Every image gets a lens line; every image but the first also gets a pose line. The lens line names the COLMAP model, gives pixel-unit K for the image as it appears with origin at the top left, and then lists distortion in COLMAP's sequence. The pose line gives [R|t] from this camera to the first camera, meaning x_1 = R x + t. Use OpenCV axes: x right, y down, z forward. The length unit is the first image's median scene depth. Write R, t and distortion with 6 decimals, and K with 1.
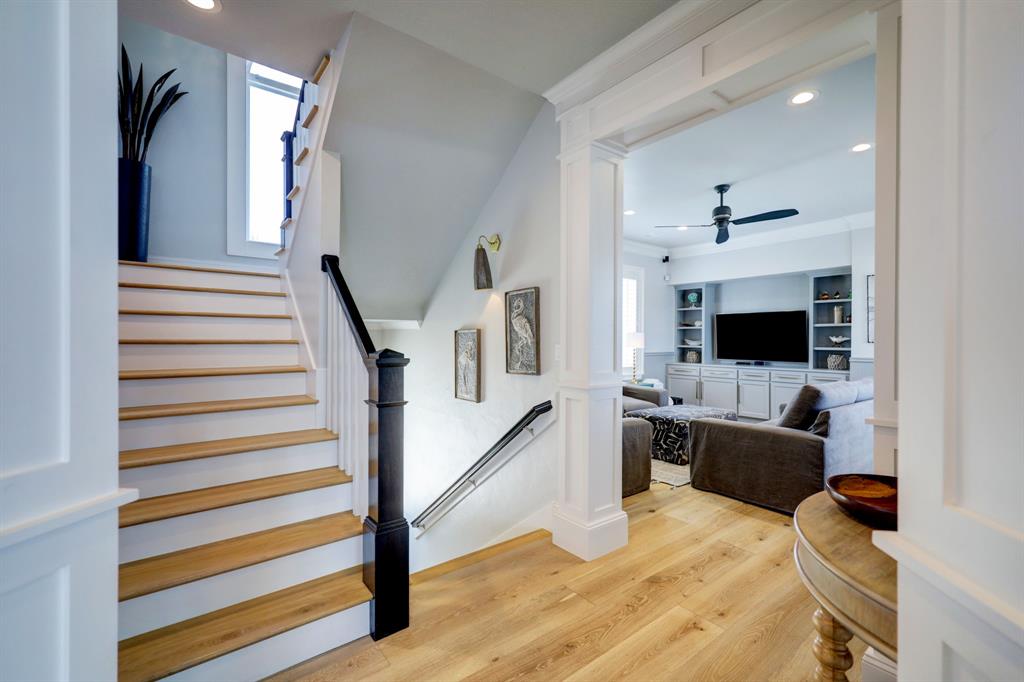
lens RADIAL K [[426.5, 0, 515.3], [0, 426.5, 339.6], [0, 0, 1]] dist [0.005000, -0.000377]
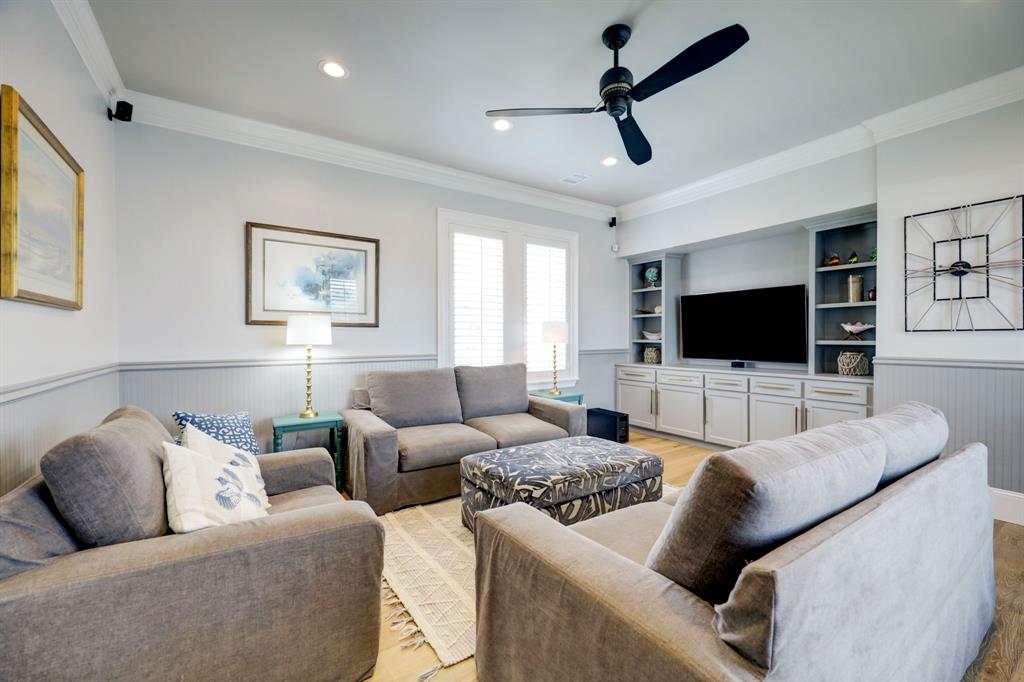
lens RADIAL K [[426.5, 0, 508.4], [0, 426.5, 340.9], [0, 0, 1]] dist [0.005000, -0.000377]
pose [[0.998743, -0.006779, -0.049660, 0.264782], [0.007242, 0.999932, 0.009152, 0.009192], [0.049594, -0.009500, 0.998724, 0.330612]]
